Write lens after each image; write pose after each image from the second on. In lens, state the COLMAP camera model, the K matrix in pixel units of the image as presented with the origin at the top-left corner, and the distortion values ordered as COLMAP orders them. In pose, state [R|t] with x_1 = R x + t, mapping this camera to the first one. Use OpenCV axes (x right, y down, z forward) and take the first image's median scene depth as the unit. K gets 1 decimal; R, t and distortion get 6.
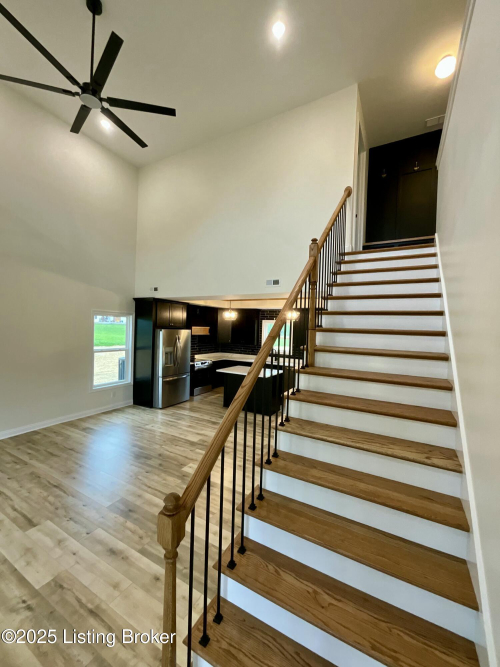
lens RADIAL K [[271.0, 0, 250.4], [0, 271.0, 332.4], [0, 0, 1]] dist [-0.000715, 0.000508]
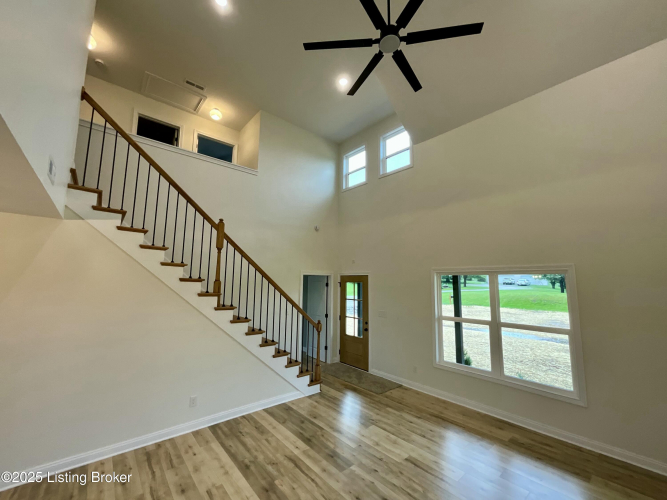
lens RADIAL K [[271.0, 0, 332.0], [0, 271.0, 249.8], [0, 0, 1]] dist [-0.000715, 0.000508]
pose [[-0.937839, 0.000191, 0.347072, -0.613252], [-0.035233, 0.994782, -0.095751, -0.043820], [-0.345279, -0.102027, -0.932938, 1.565751]]
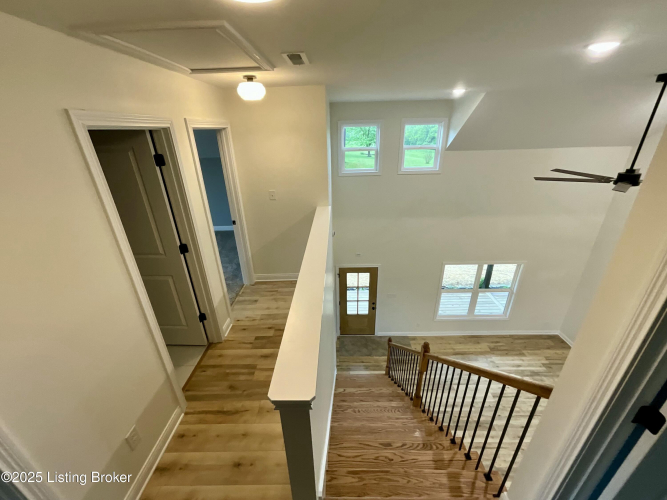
lens RADIAL K [[271.0, 0, 332.0], [0, 271.0, 249.8], [0, 0, 1]] dist [-0.000715, 0.000508]
pose [[-0.881699, 0.186202, -0.433515, 0.756646], [-0.008196, 0.912647, 0.408666, -0.874785], [0.471741, 0.363874, -0.803154, 1.172982]]
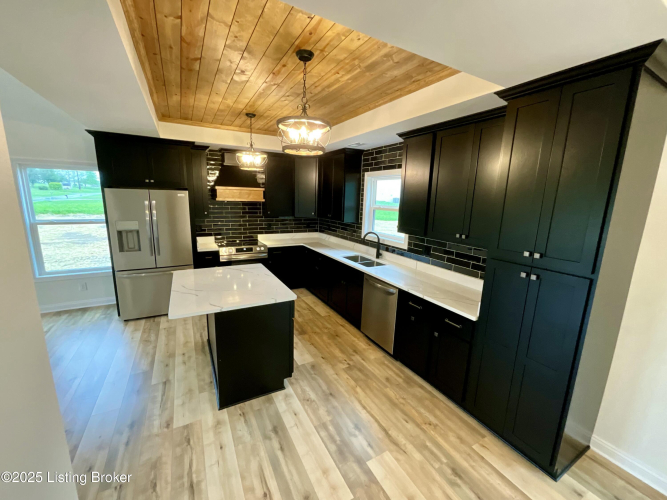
lens RADIAL K [[269.9, 0, 331.7], [0, 269.9, 249.1], [0, 0, 1]] dist [-0.000030, -0.000468]
pose [[0.848201, 0.096298, -0.520848, 0.620779], [-0.009905, 0.986046, 0.166177, 0.026531], [0.529583, -0.135793, 0.837319, 1.264526]]
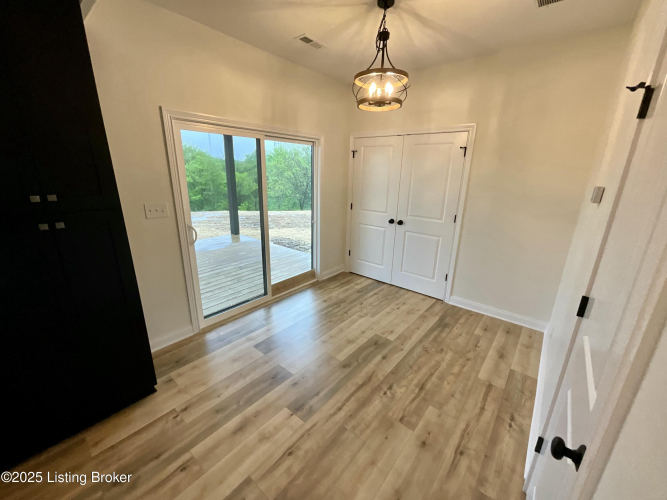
lens RADIAL K [[271.0, 0, 332.0], [0, 271.0, 249.8], [0, 0, 1]] dist [-0.000715, 0.000508]
pose [[0.185487, -0.302764, 0.934841, 0.383968], [0.000911, 0.951403, 0.307947, 0.063935], [-0.982646, -0.056269, 0.176749, 1.385176]]
